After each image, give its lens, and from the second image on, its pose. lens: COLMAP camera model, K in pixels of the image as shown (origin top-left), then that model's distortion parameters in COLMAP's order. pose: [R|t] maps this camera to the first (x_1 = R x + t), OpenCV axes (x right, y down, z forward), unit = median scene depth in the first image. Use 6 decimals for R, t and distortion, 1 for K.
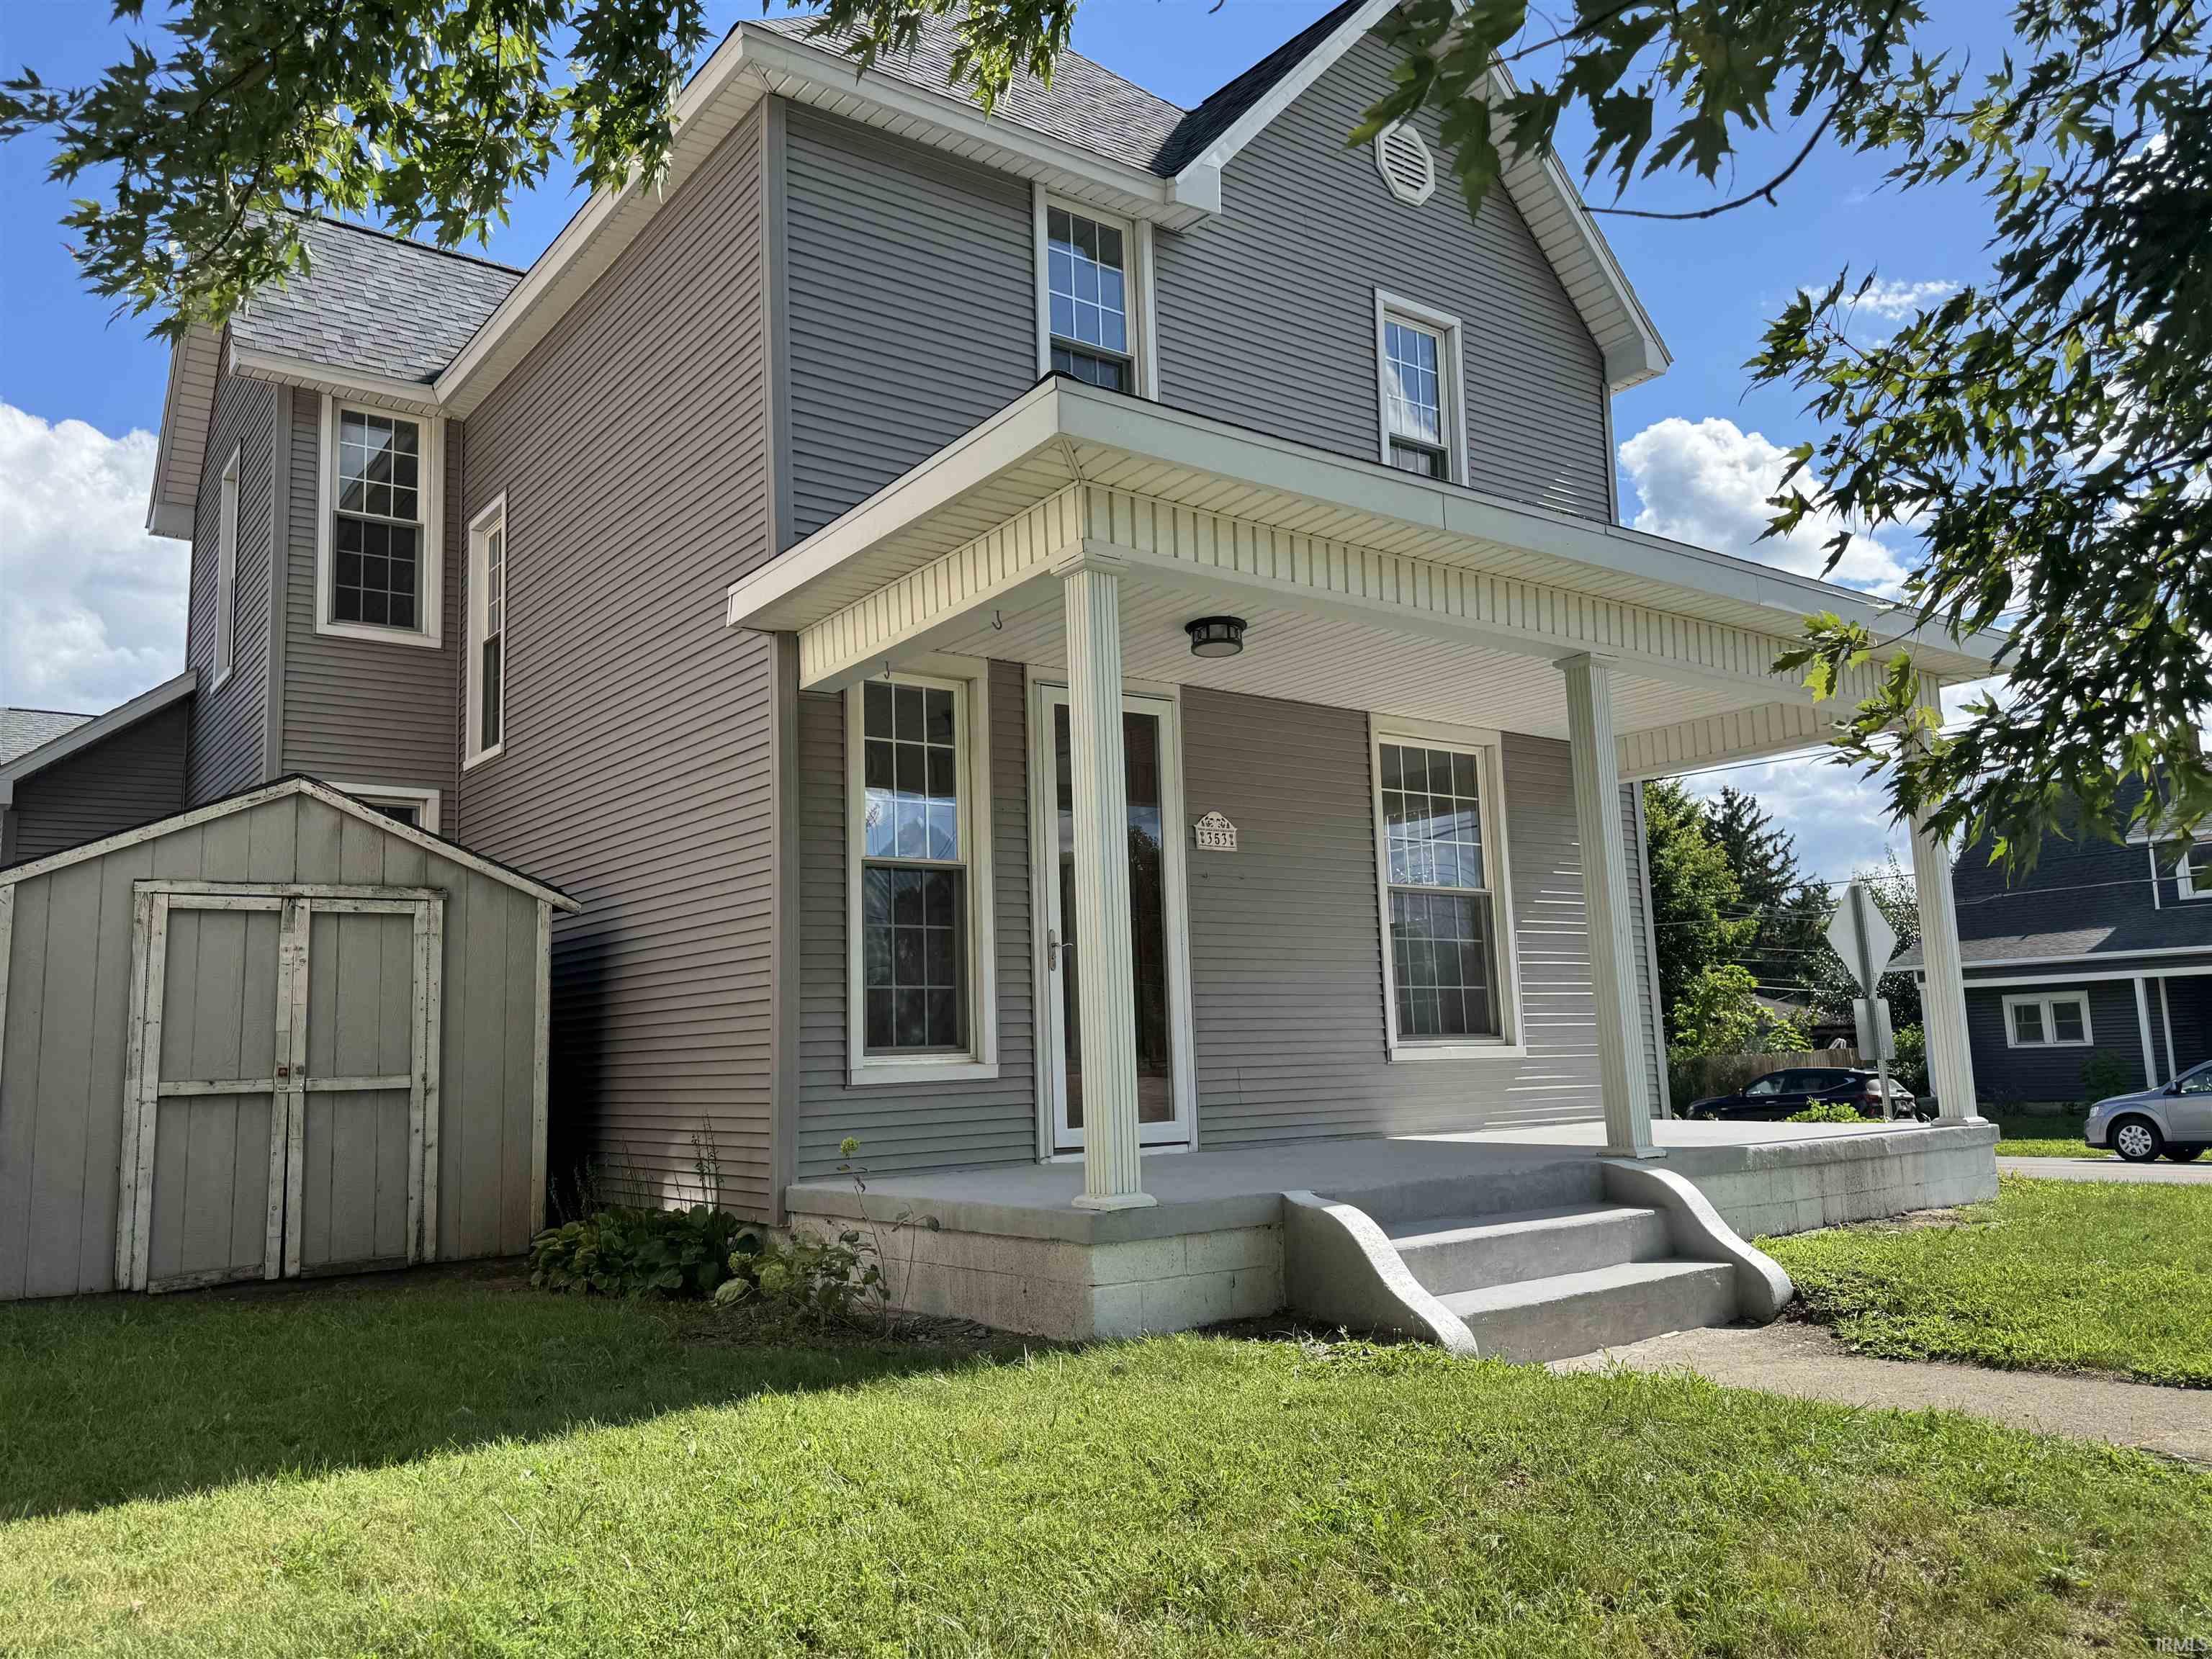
lens RADIAL K [[1666.9, 0, 1106.0], [0, 1666.9, 829.5], [0, 0, 1]] dist [-0.001409, -0.000923]
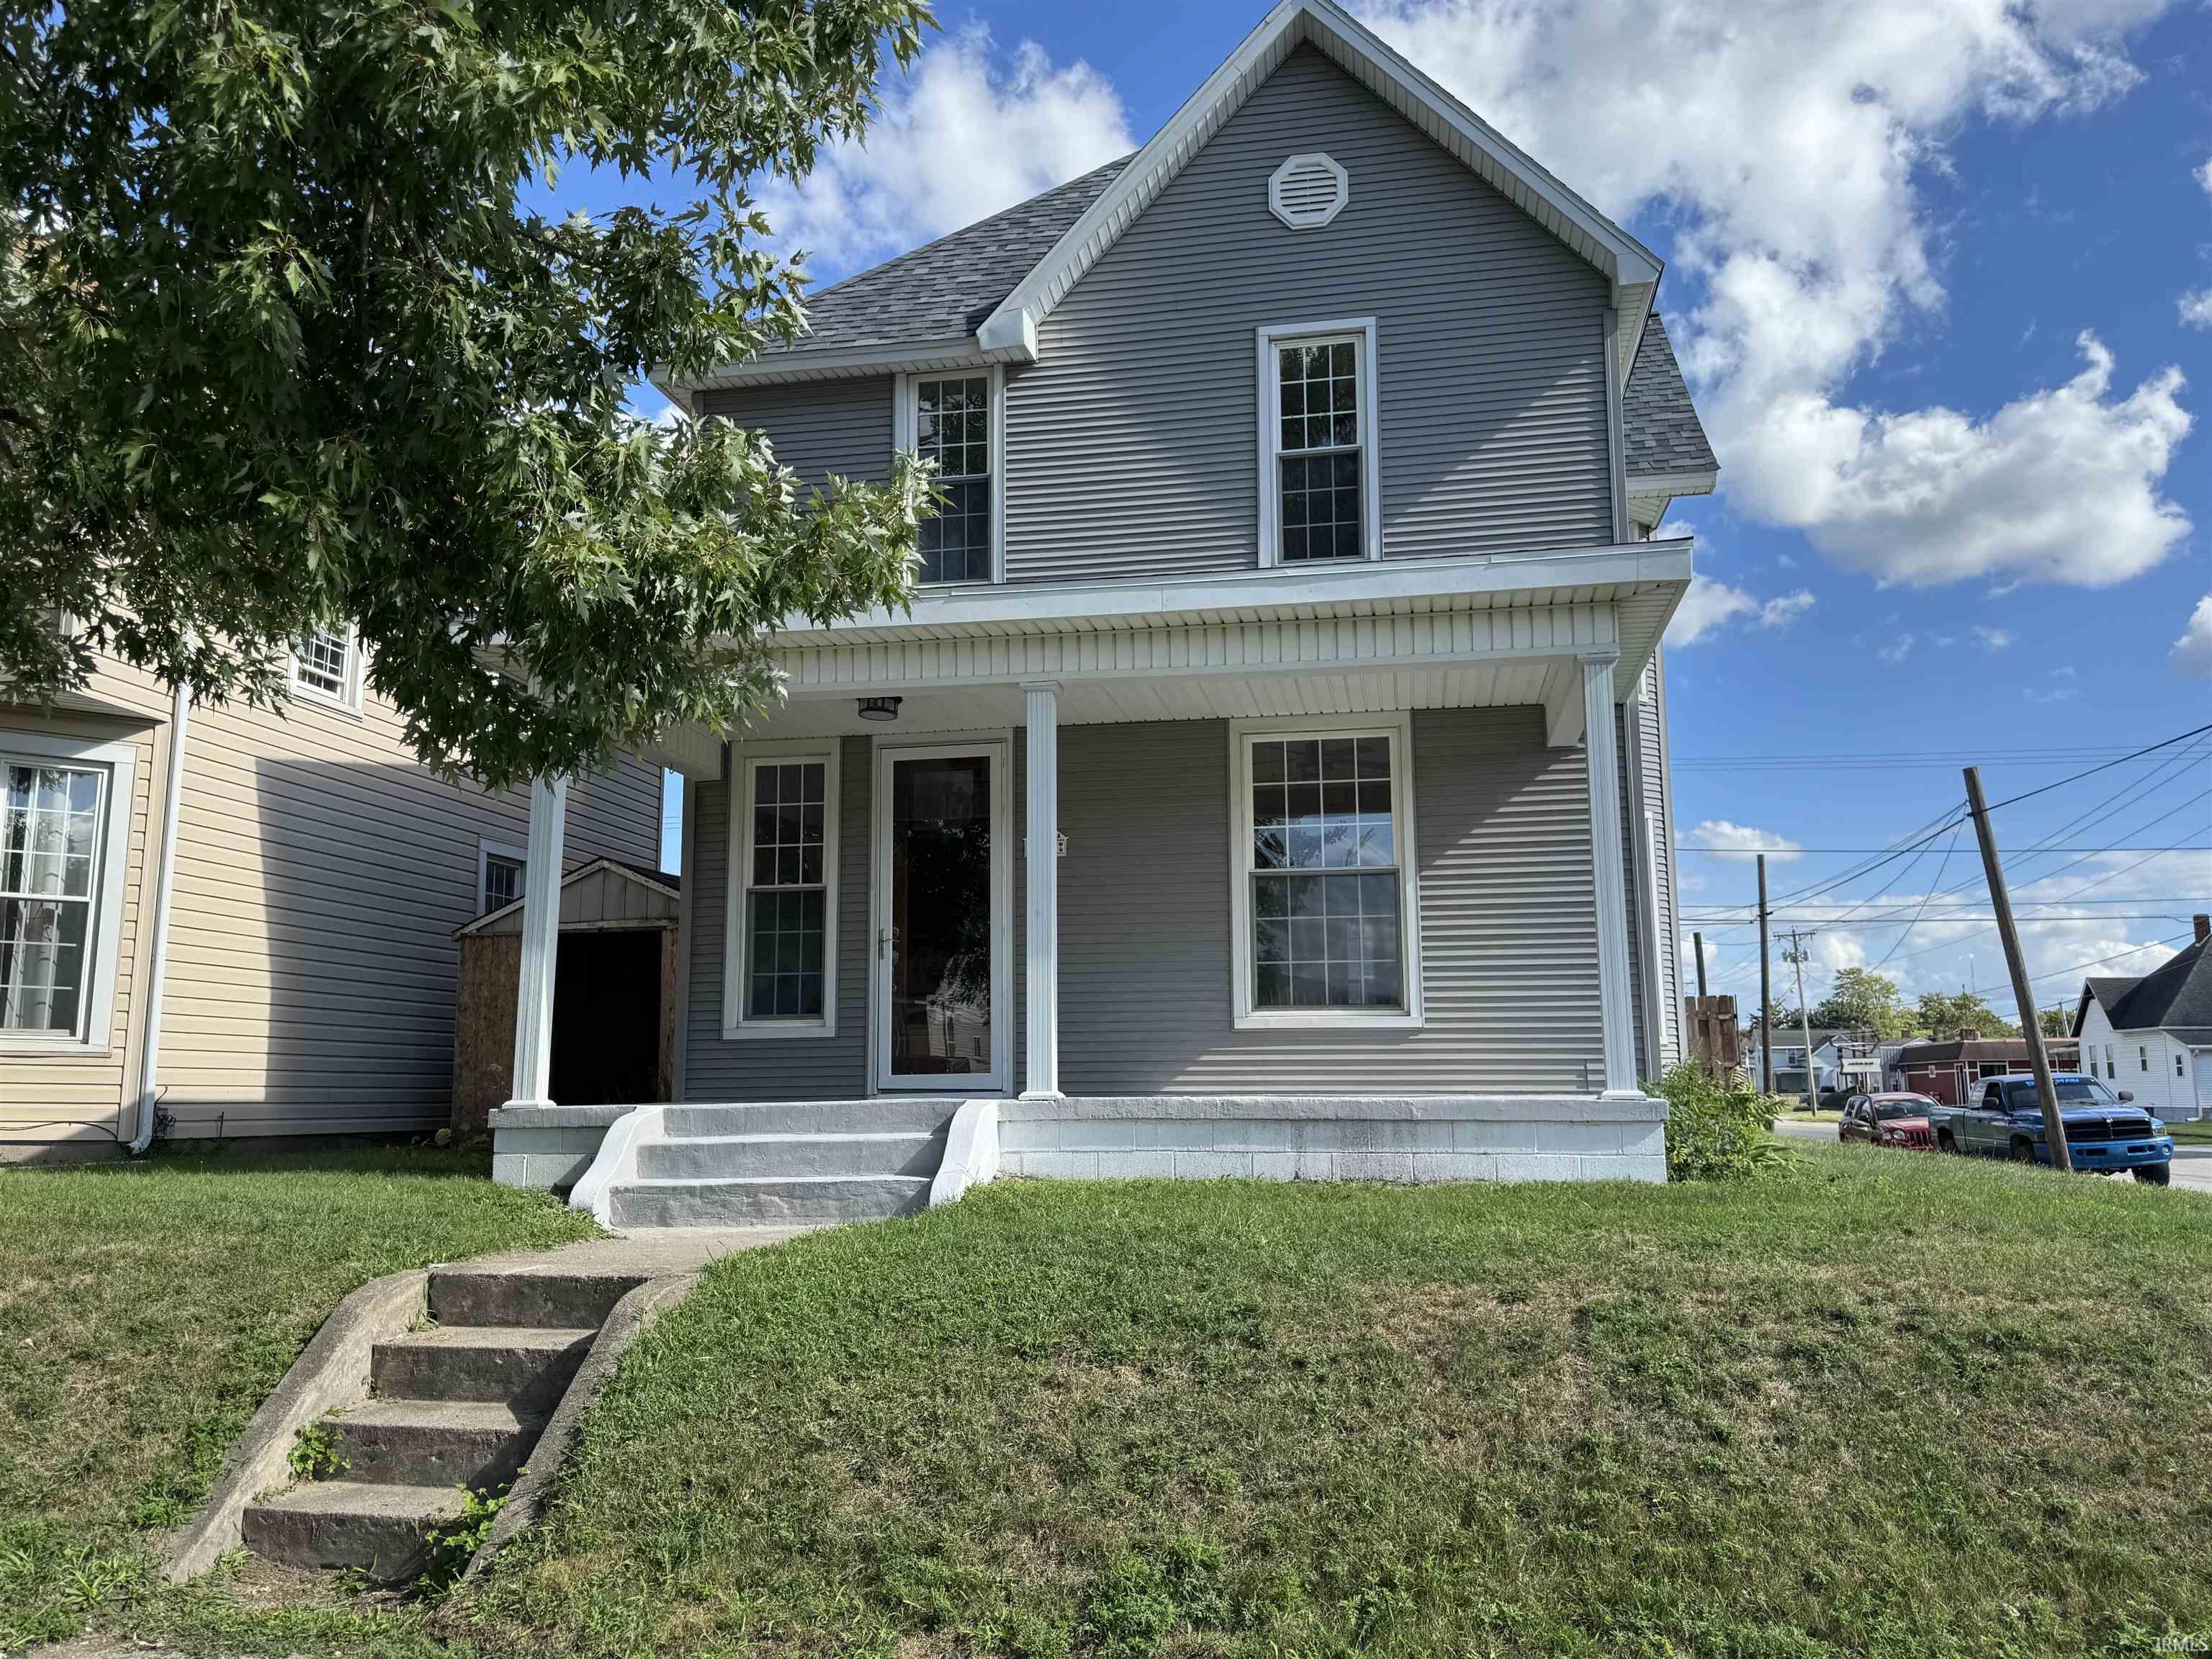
lens RADIAL K [[1666.9, 0, 1106.0], [0, 1666.9, 829.5], [0, 0, 1]] dist [-0.001409, -0.000923]
pose [[0.681845, -0.085596, -0.726471, 0.992269], [0.087405, 0.995549, -0.035265, 0.039090], [0.726256, -0.039452, 0.686291, 0.189431]]
